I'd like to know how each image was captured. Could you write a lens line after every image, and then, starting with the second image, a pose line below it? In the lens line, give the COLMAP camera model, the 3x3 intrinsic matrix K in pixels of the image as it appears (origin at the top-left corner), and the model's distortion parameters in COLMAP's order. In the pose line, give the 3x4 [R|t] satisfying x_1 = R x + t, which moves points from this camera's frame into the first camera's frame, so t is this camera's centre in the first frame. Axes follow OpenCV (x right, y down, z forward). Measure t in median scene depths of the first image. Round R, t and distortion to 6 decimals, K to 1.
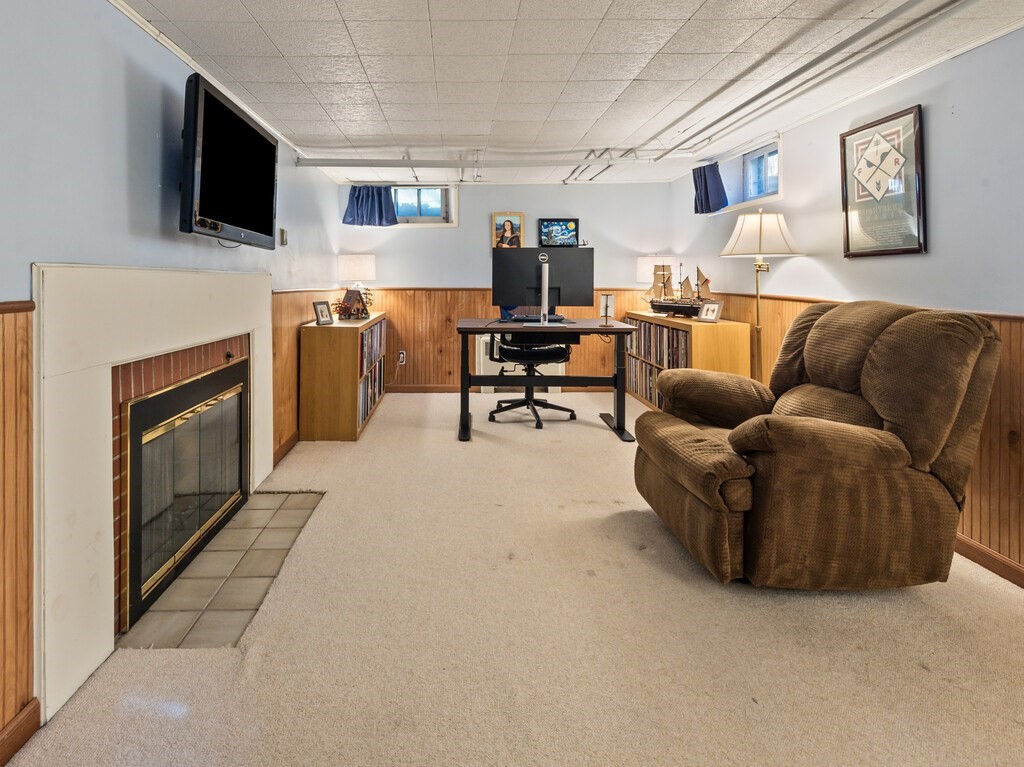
lens RADIAL K [[549.5, 0, 449.0], [0, 549.5, 335.0], [0, 0, 1]] dist [0.009912, -0.001067]
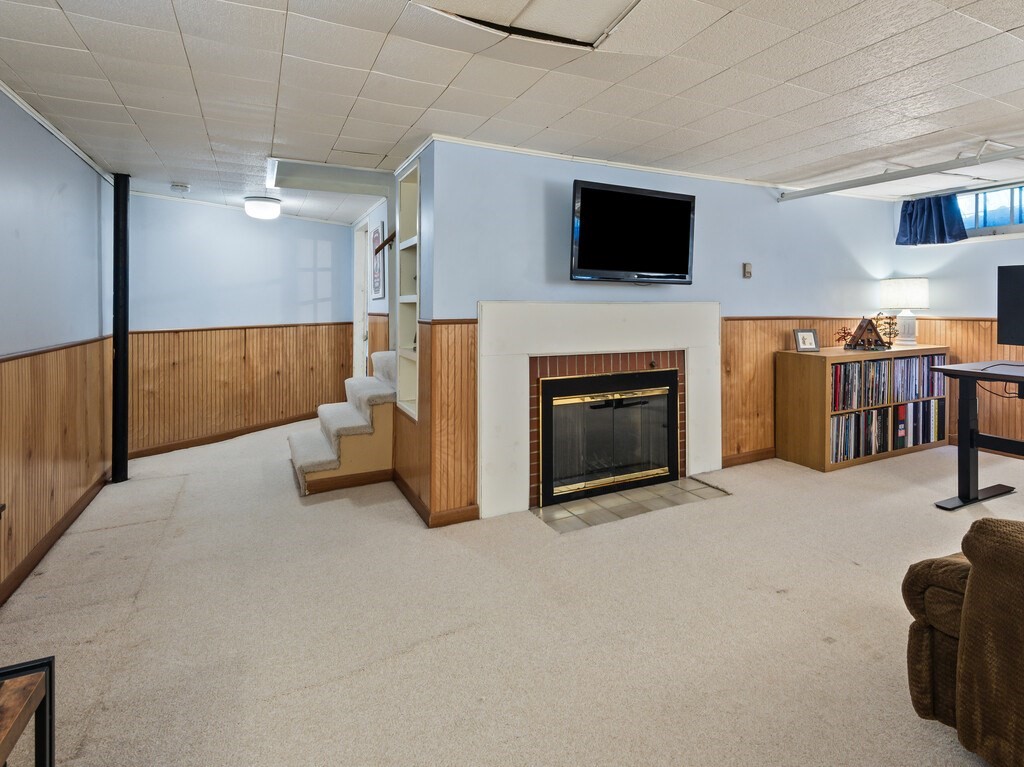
lens RADIAL K [[523.0, 0, 512.1], [0, 523.0, 385.2], [0, 0, 1]] dist [-0.018863, -0.001184]
pose [[0.415245, 0.129956, -0.900379, 0.525092], [-0.085193, 0.990949, 0.103739, -0.013078], [0.905712, 0.033629, 0.422558, 0.119622]]
